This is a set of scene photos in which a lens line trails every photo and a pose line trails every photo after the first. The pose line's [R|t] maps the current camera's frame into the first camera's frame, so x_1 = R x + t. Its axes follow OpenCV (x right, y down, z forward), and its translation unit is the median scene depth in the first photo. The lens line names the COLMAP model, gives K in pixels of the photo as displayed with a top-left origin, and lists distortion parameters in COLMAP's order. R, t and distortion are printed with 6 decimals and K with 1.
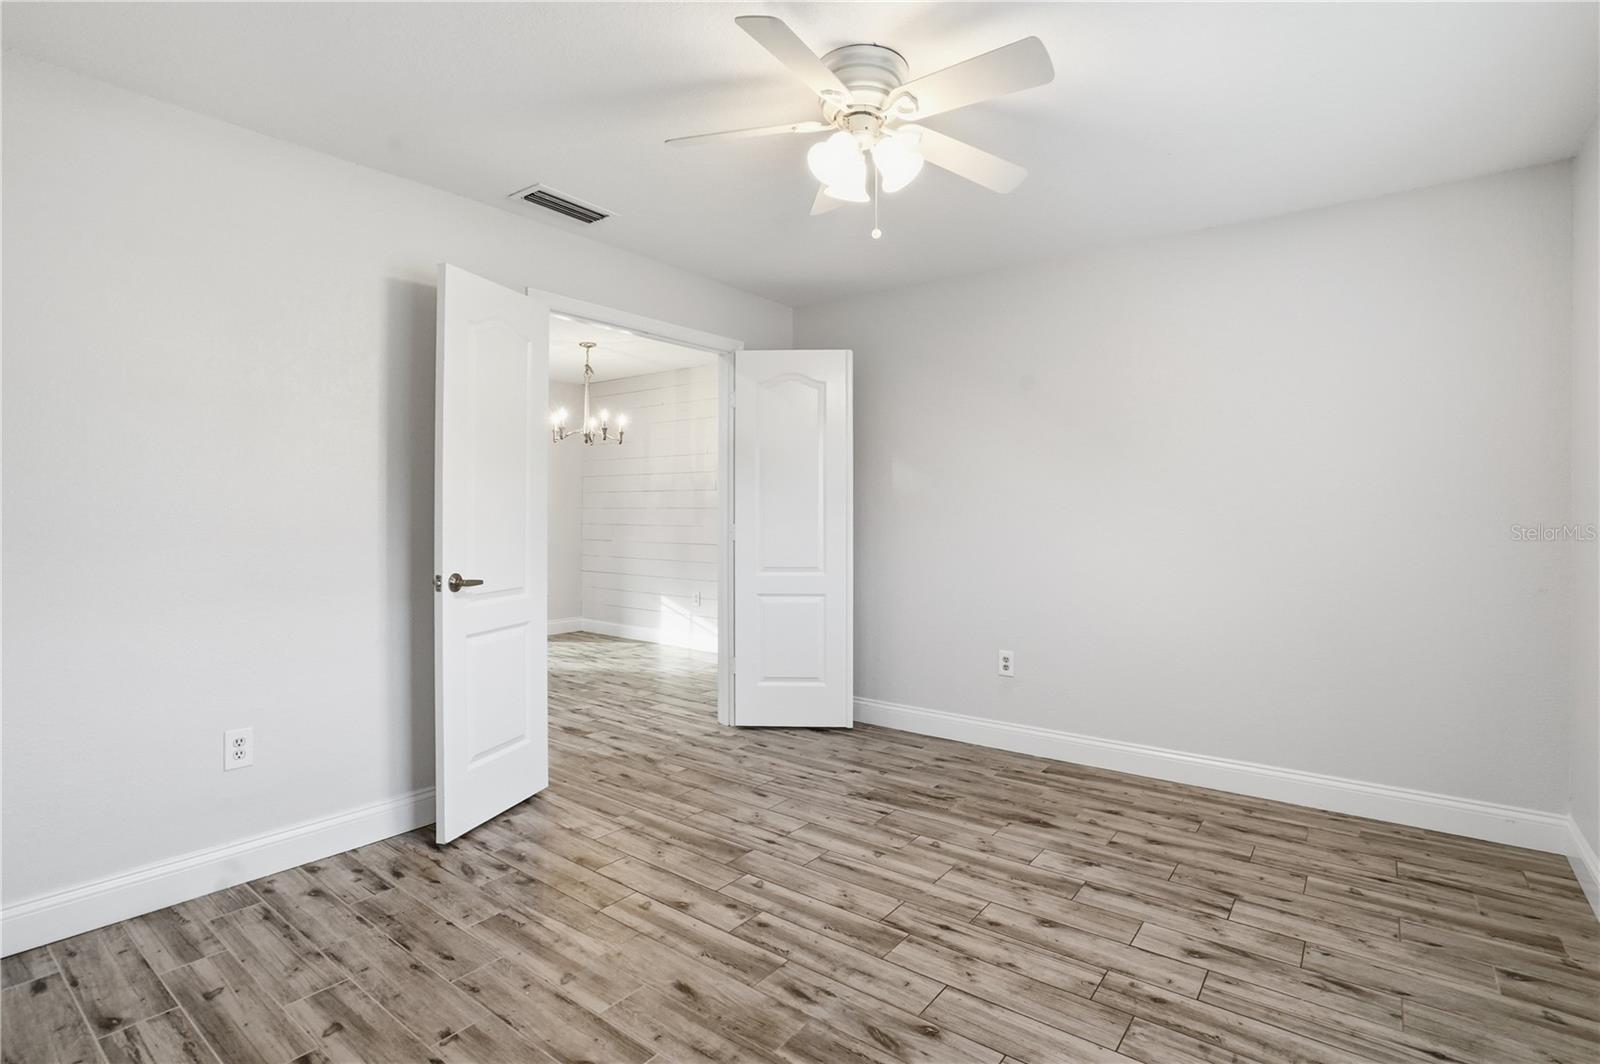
lens RADIAL K [[745.7, 0, 800.0], [0, 745.7, 532.0], [0, 0, 1]] dist [-0.063381, 0.025167]
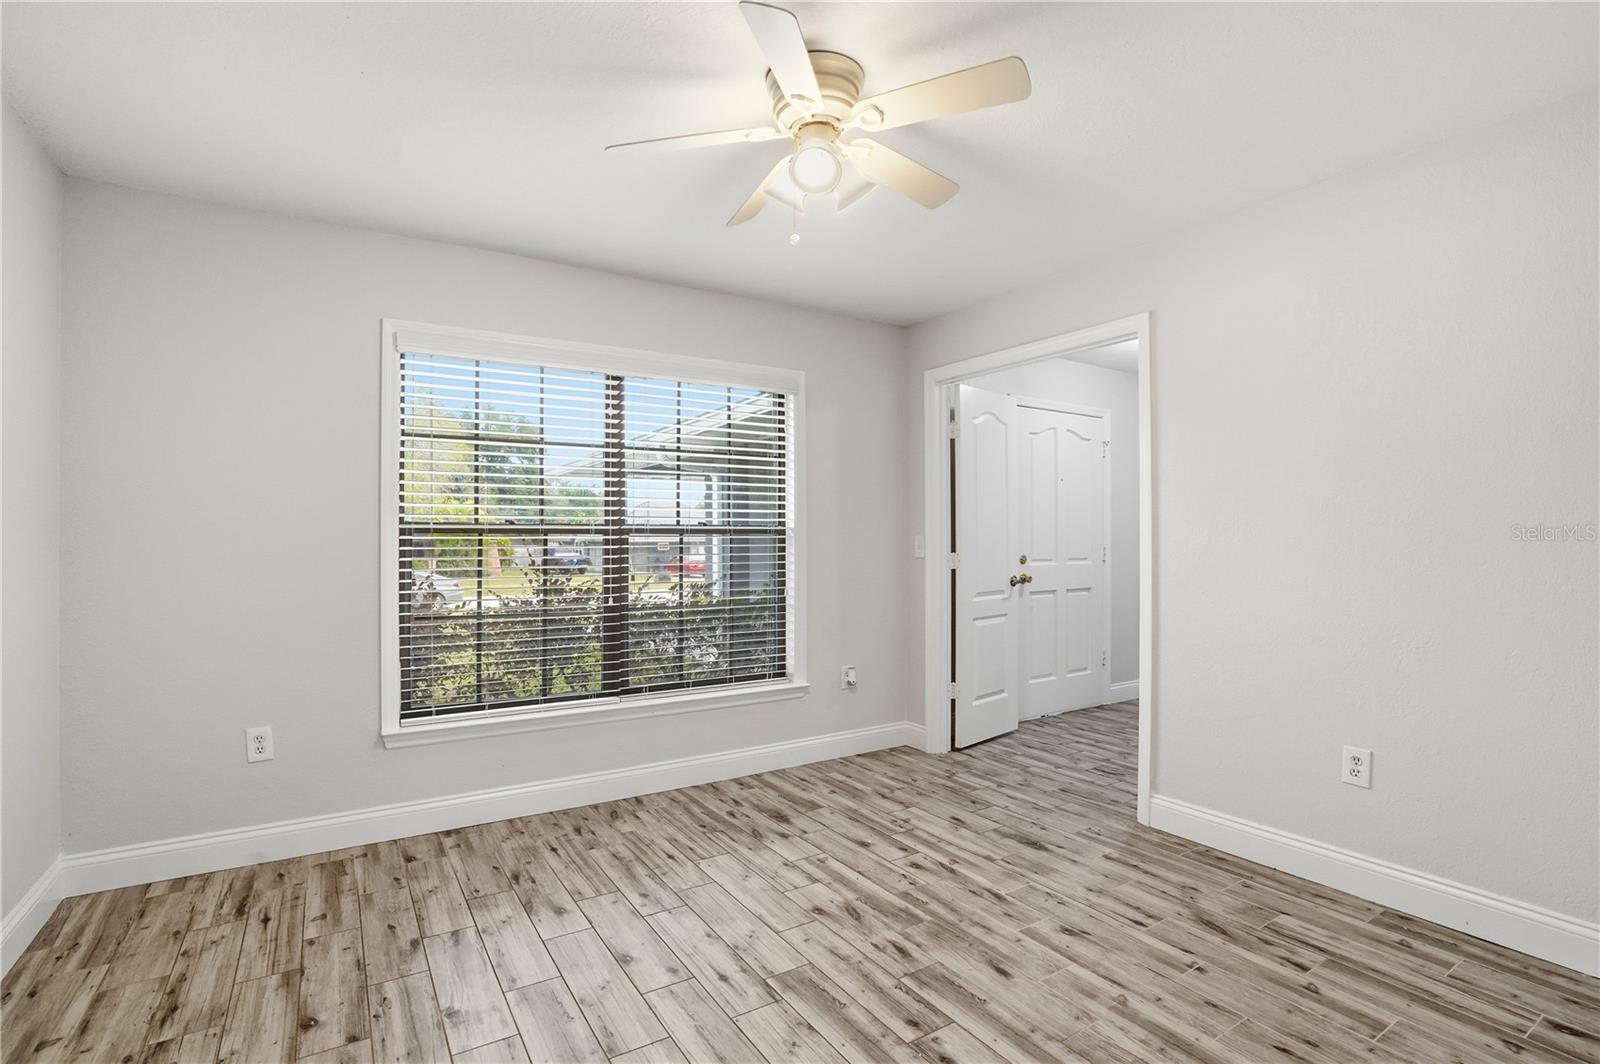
lens RADIAL K [[745.7, 0, 800.0], [0, 745.7, 532.0], [0, 0, 1]] dist [-0.063381, 0.025167]
pose [[-0.935387, 0.005698, 0.353580, -0.242517], [0.011937, 0.999809, 0.015465, -0.051428], [-0.353424, 0.018687, -0.935277, 1.927908]]
